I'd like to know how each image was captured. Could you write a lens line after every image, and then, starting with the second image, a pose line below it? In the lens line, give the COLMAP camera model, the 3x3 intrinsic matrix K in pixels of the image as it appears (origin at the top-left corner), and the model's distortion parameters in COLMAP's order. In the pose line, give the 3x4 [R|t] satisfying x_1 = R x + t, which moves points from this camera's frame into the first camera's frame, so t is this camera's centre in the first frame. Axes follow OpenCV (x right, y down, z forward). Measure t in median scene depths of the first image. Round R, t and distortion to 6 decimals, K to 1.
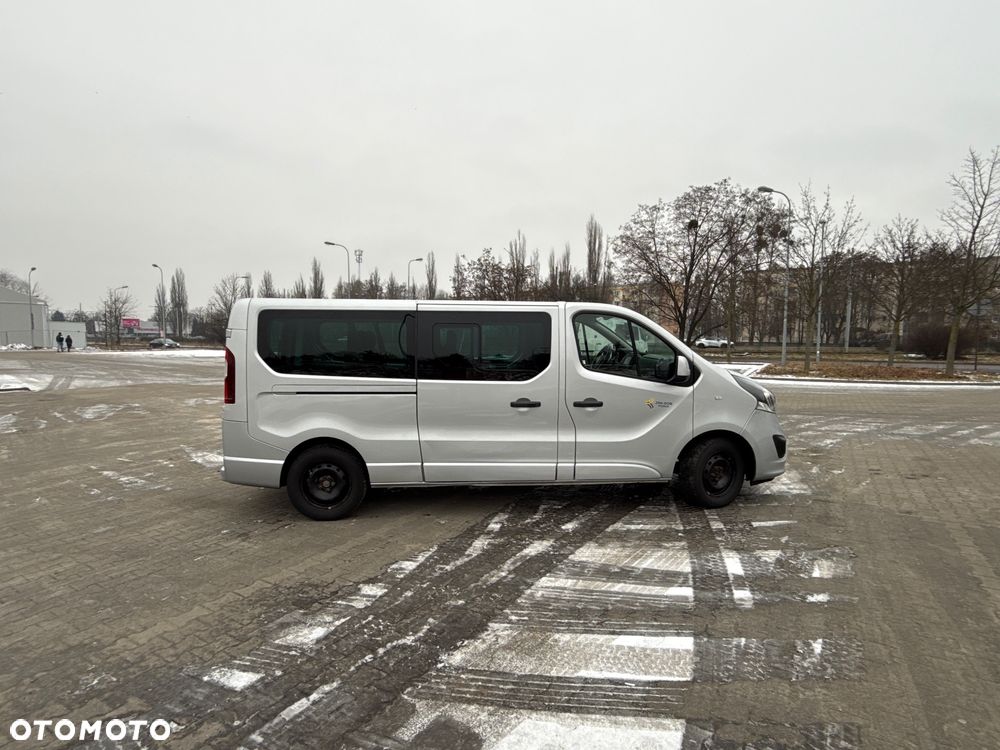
lens RADIAL K [[533.2, 0, 500.0], [0, 533.2, 375.0], [0, 0, 1]] dist [-0.000521, 0.000198]
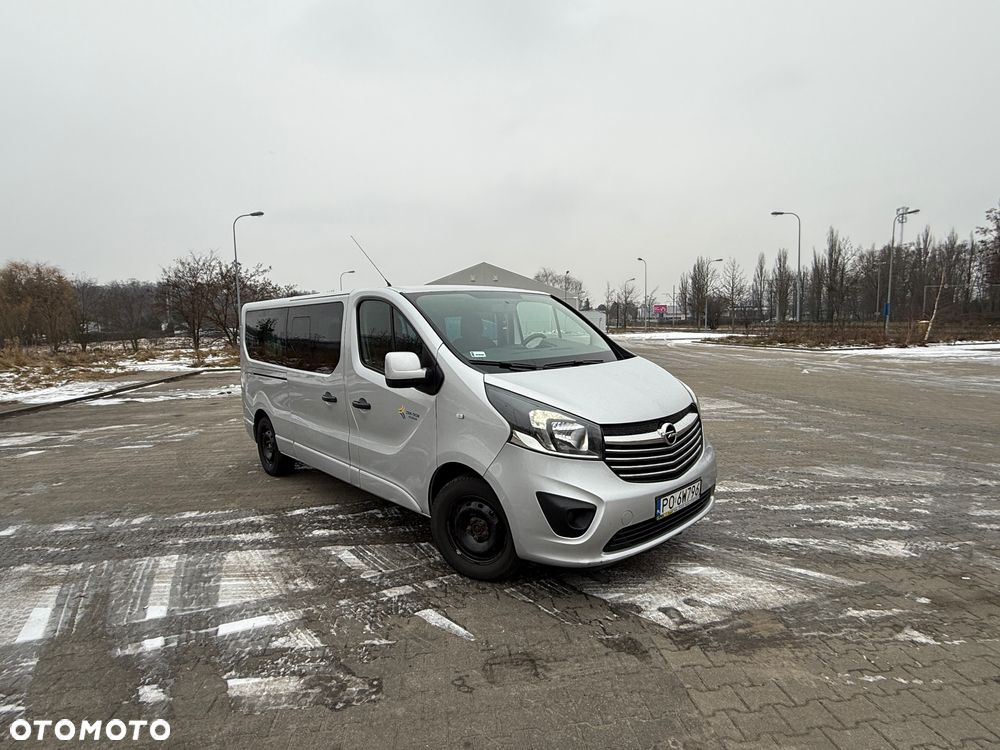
lens RADIAL K [[533.2, 0, 500.0], [0, 533.2, 375.0], [0, 0, 1]] dist [-0.000521, 0.000198]
pose [[0.608974, 0.056539, -0.791173, 1.067083], [-0.028648, 0.998373, 0.049295, -0.047439], [0.792673, -0.007354, 0.609603, 0.697100]]
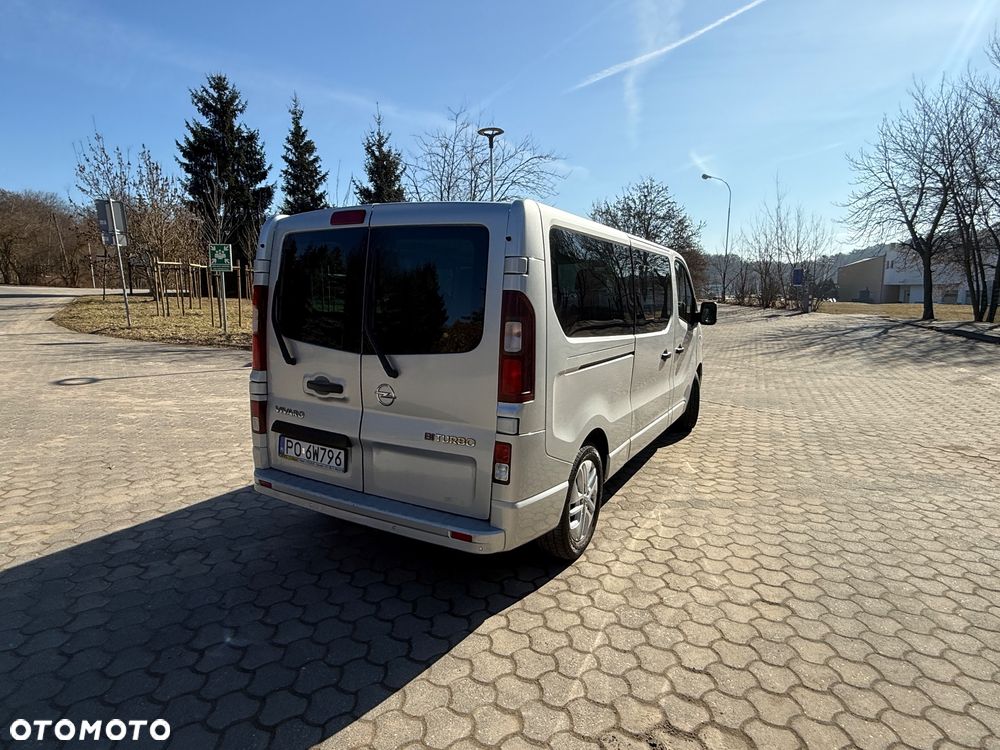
lens RADIAL K [[560.8, 0, 497.3], [0, 560.8, 376.5], [0, 0, 1]] dist [0.002085, 0.001037]
pose [[0.561108, -0.120307, 0.818953, -0.997810], [0.048907, 0.992471, 0.112289, -0.034938], [-0.826297, -0.022954, 0.562767, 0.732534]]
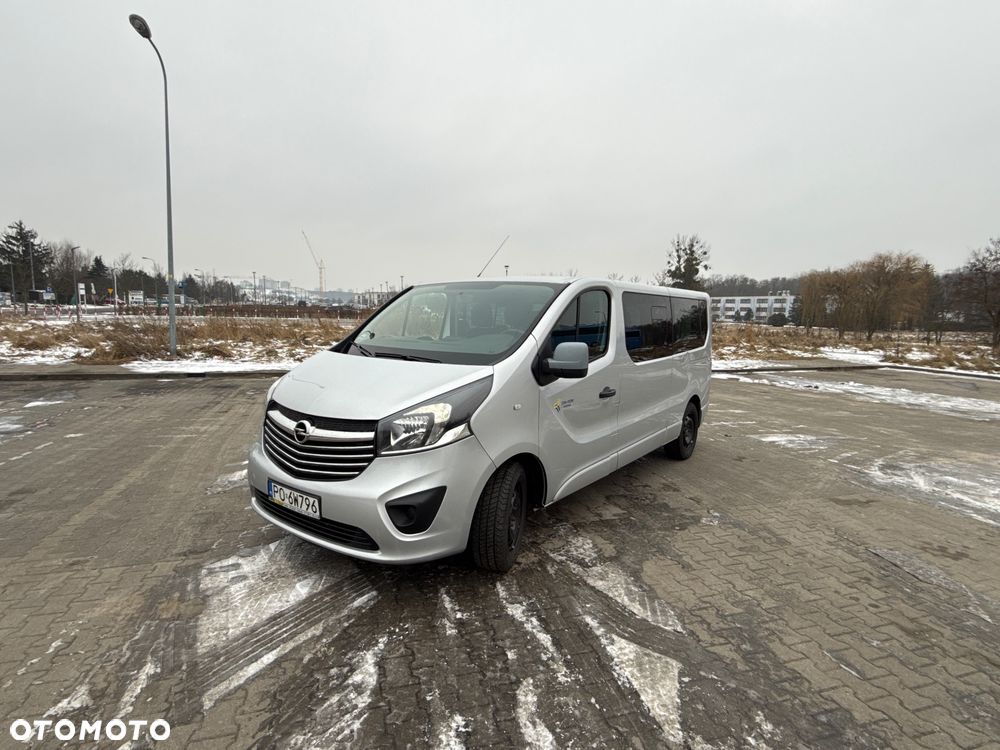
lens RADIAL K [[533.9, 0, 499.5], [0, 533.9, 375.7], [0, 0, 1]] dist [0.000204, -0.000413]
pose [[-0.666726, 0.068028, -0.742192, 0.977796], [-0.082349, 0.983005, 0.164076, -0.147502], [0.740740, 0.170512, -0.649792, 1.976725]]
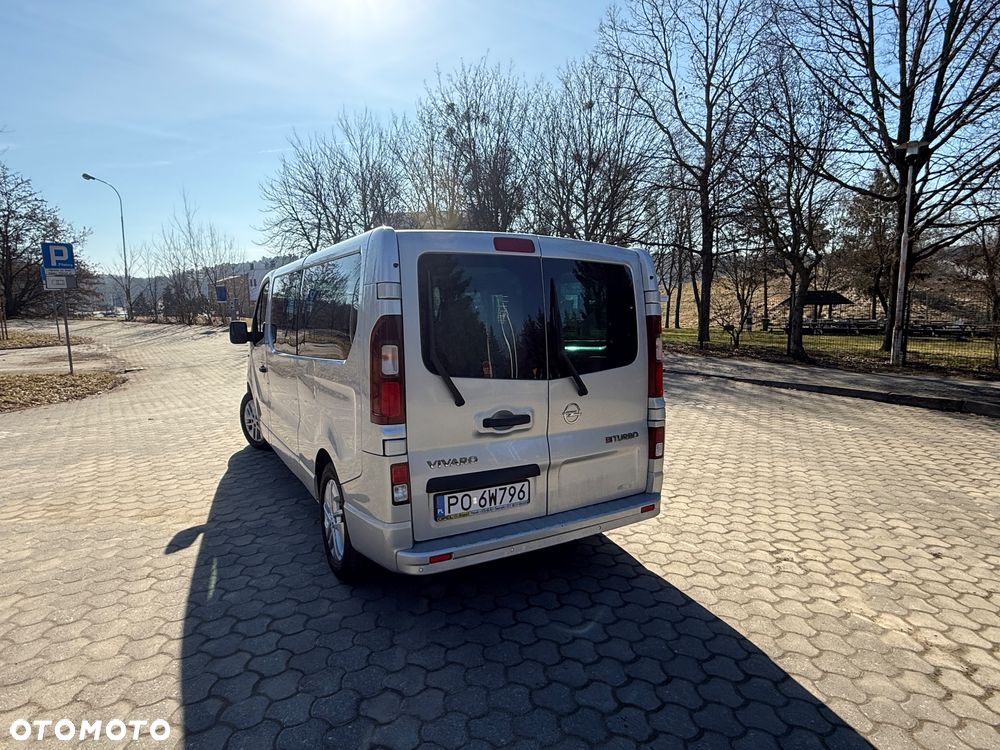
lens RADIAL K [[560.8, 0, 497.3], [0, 560.8, 376.5], [0, 0, 1]] dist [0.002085, 0.001037]
pose [[-0.430710, -0.108318, 0.895966, -1.121287], [0.066051, 0.986326, 0.150994, -0.103257], [-0.900070, 0.124214, -0.417666, 1.553145]]
